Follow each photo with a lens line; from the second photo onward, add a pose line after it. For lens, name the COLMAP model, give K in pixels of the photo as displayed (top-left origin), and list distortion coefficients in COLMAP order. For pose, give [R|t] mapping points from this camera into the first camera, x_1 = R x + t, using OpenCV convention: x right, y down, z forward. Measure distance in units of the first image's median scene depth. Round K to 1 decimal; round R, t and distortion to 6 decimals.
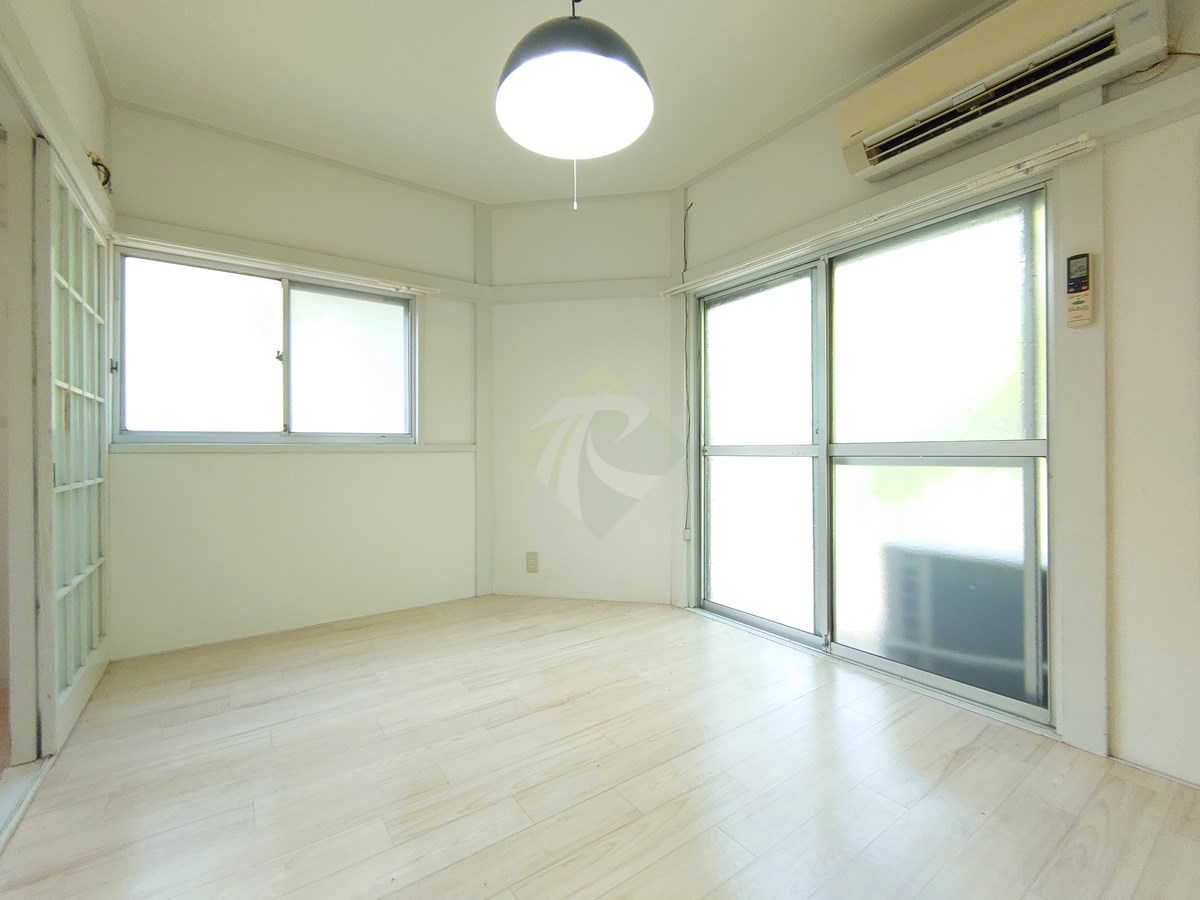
lens RADIAL K [[514.5, 0, 608.0], [0, 514.5, 445.9], [0, 0, 1]] dist [-0.002892, -0.000318]
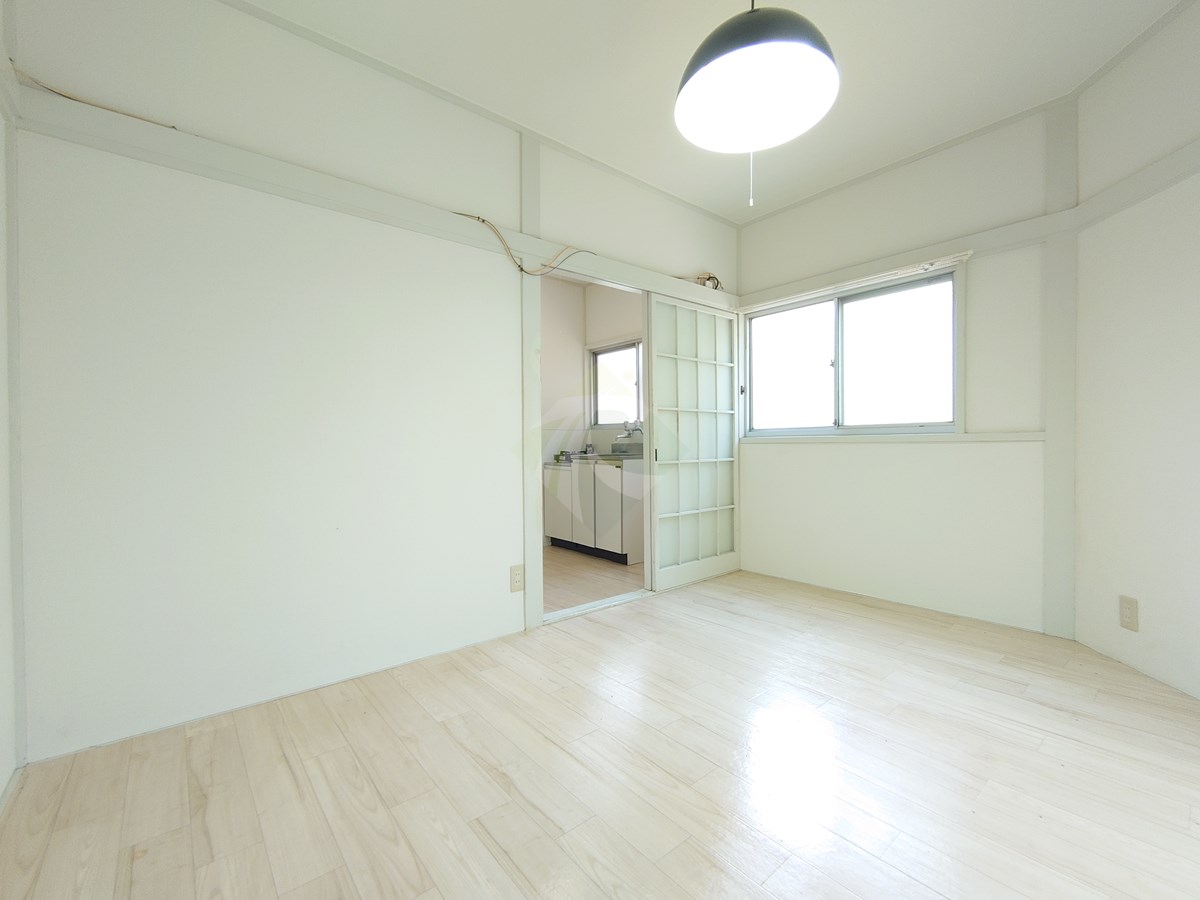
lens RADIAL K [[514.5, 0, 607.2], [0, 514.5, 451.1], [0, 0, 1]] dist [-0.002892, -0.000318]
pose [[0.076138, 0.018130, -0.996932, 0.619826], [0.018770, 0.999631, 0.019612, -0.002006], [0.996921, -0.020206, 0.075770, 0.433224]]
